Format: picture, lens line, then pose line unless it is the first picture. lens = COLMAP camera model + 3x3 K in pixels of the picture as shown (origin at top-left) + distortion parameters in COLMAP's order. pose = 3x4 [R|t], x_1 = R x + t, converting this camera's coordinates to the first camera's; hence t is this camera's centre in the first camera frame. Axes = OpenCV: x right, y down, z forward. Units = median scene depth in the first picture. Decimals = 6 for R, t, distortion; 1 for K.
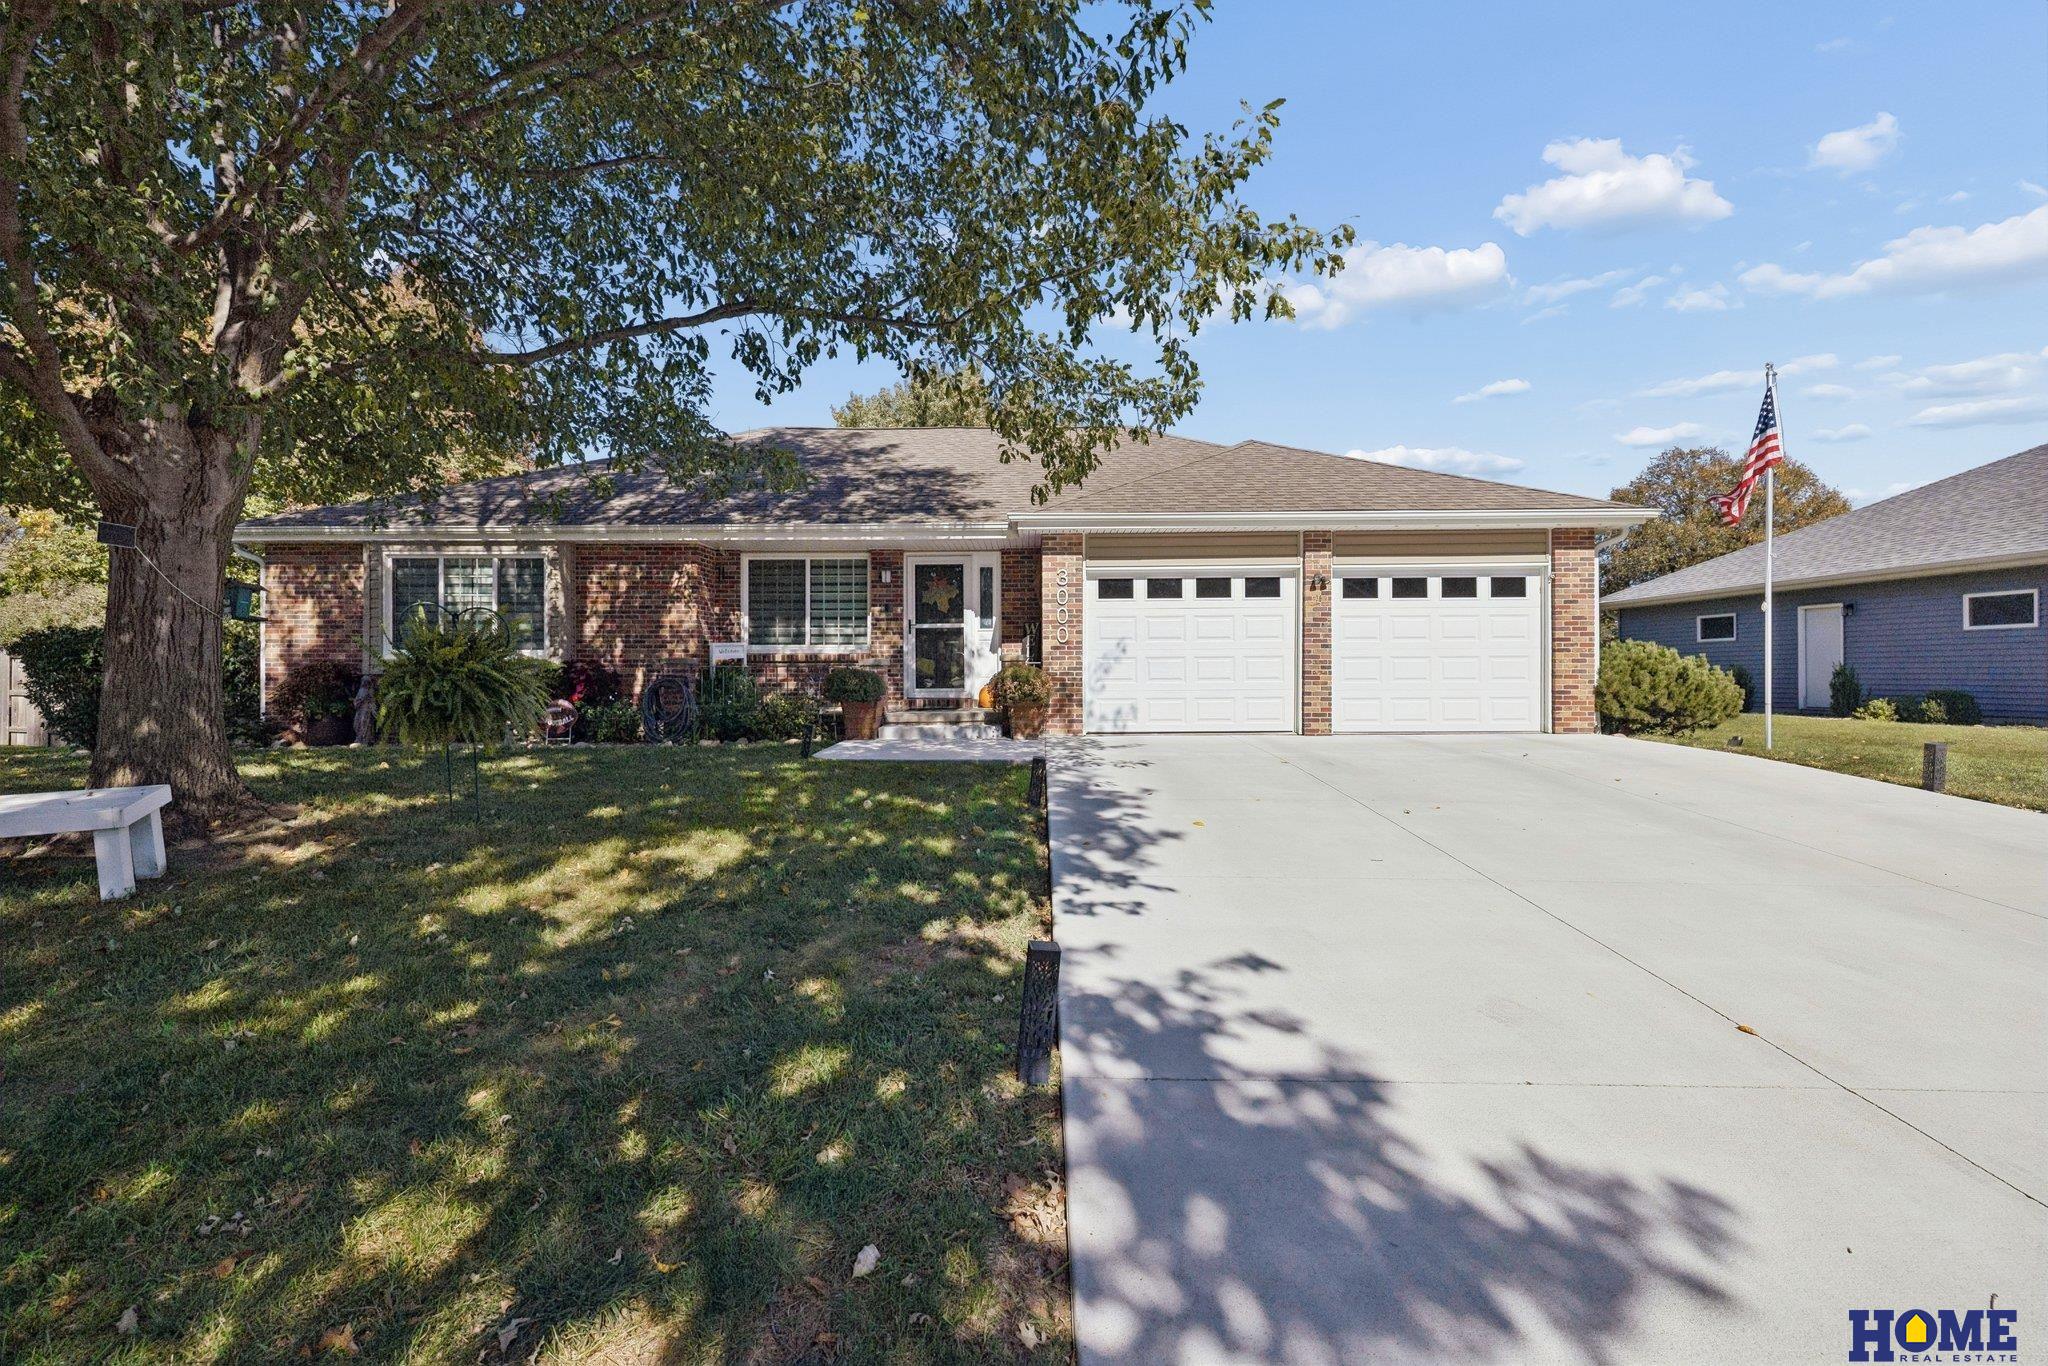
lens RADIAL K [[856.6, 0, 1016.9], [0, 856.6, 678.4], [0, 0, 1]] dist [0.002859, 0.000291]
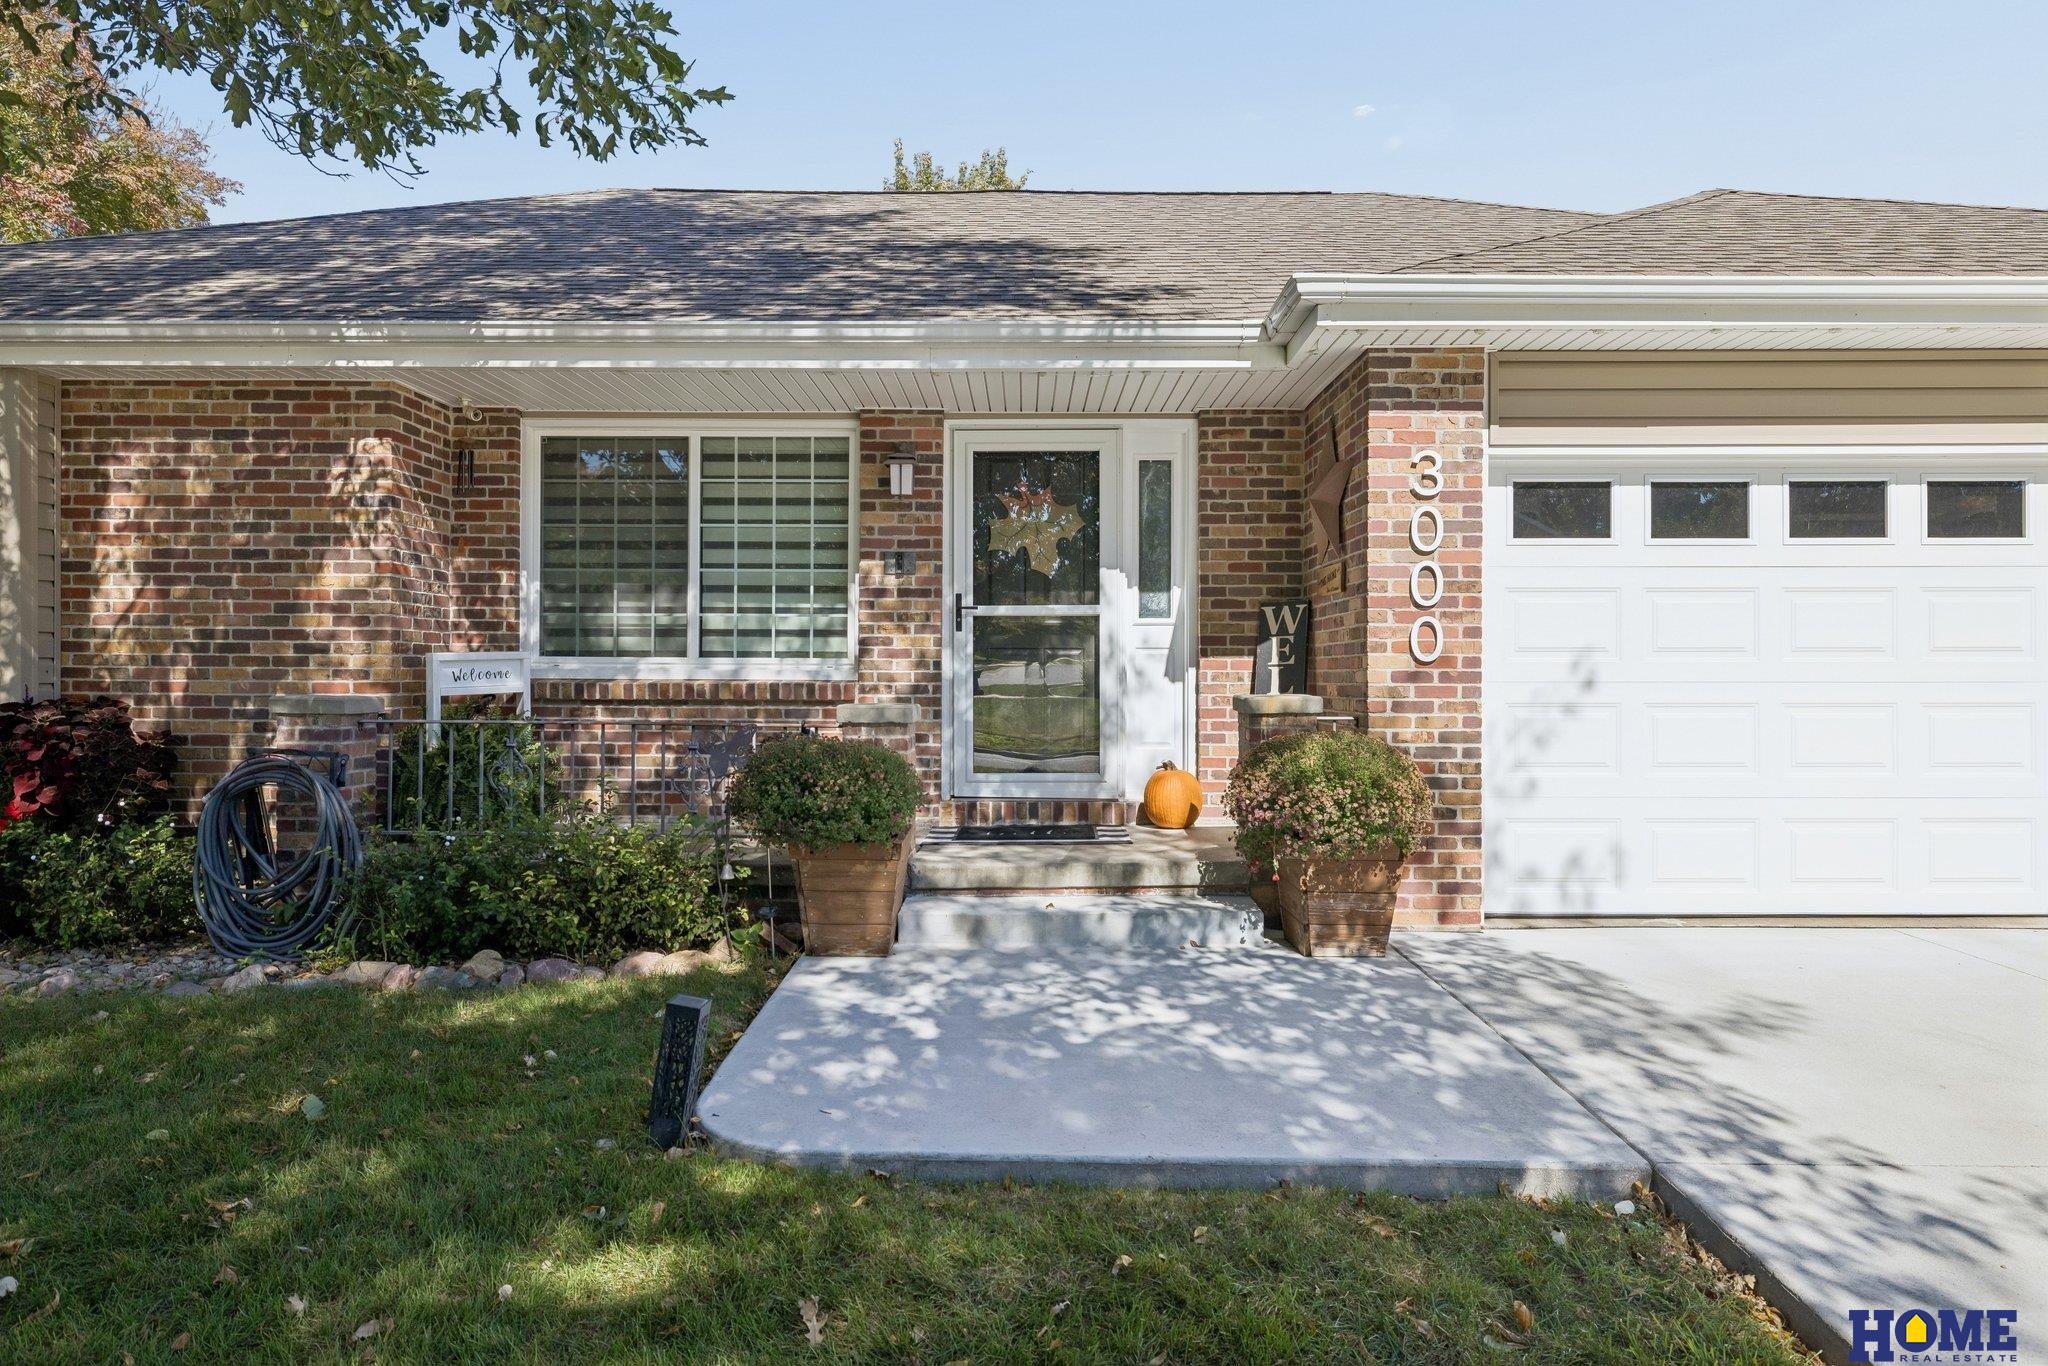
lens RADIAL K [[1189.5, 0, 1022.9], [0, 1189.5, 674.9], [0, 0, 1]] dist [-0.006608, 0.002498]
pose [[0.999774, 0.005848, 0.020433, -0.113216], [-0.005759, 0.999974, -0.004378, -0.031221], [-0.020459, 0.004259, 0.999782, 0.488448]]
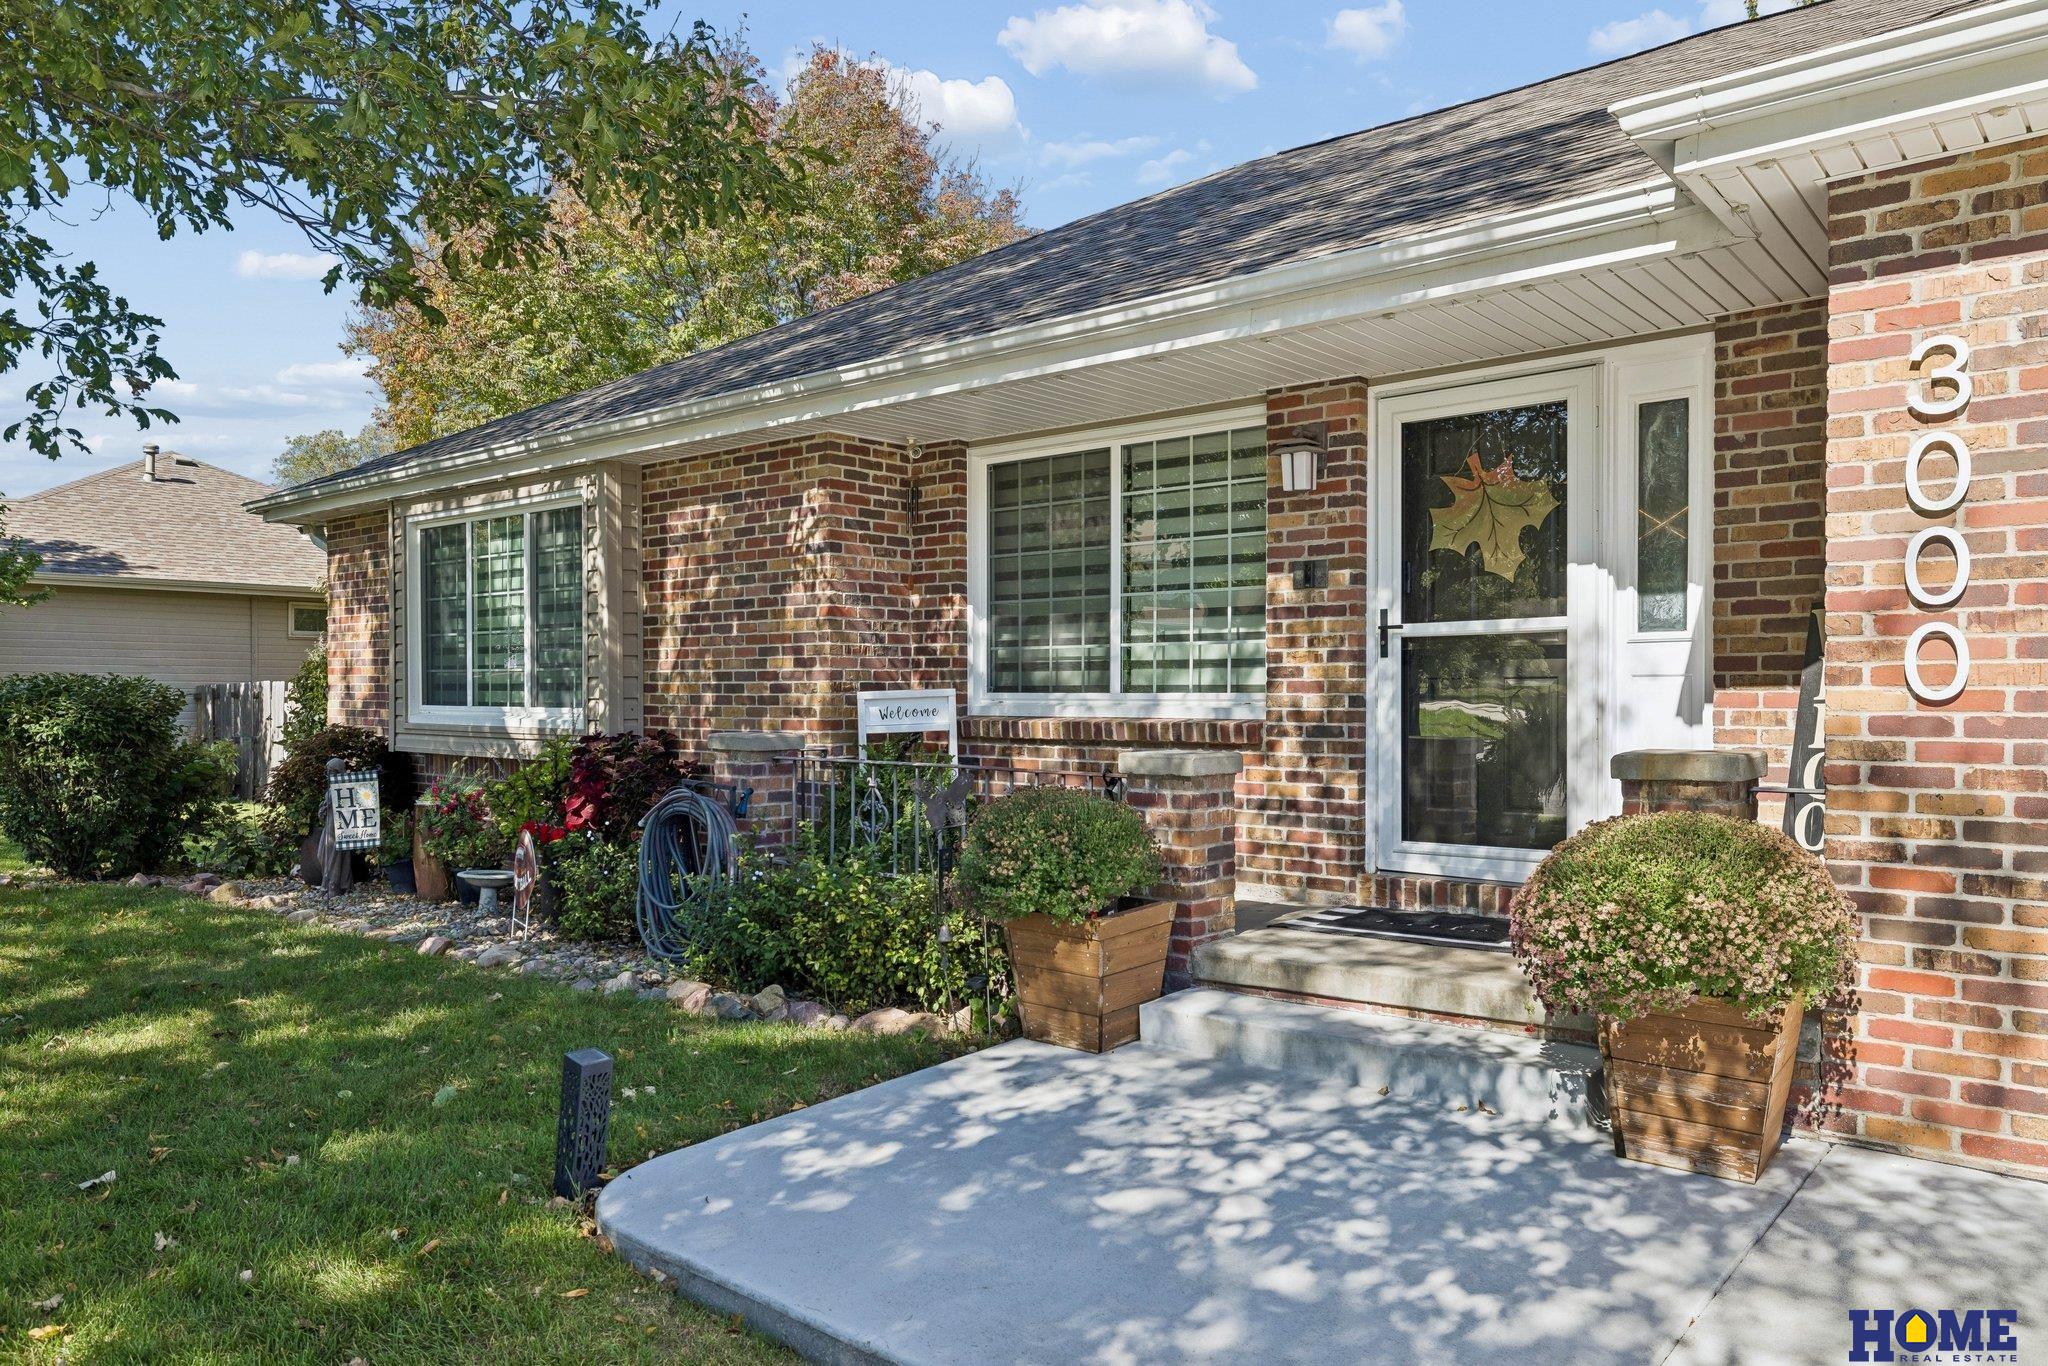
lens RADIAL K [[1378.1, 0, 1032.8], [0, 1378.1, 716.4], [0, 0, 1]] dist [-0.005509, 0.003808]
pose [[0.784178, 0.010850, -0.620441, 0.081647], [-0.002647, 0.999897, 0.014140, -0.039353], [0.620531, -0.009446, 0.784125, 0.573995]]
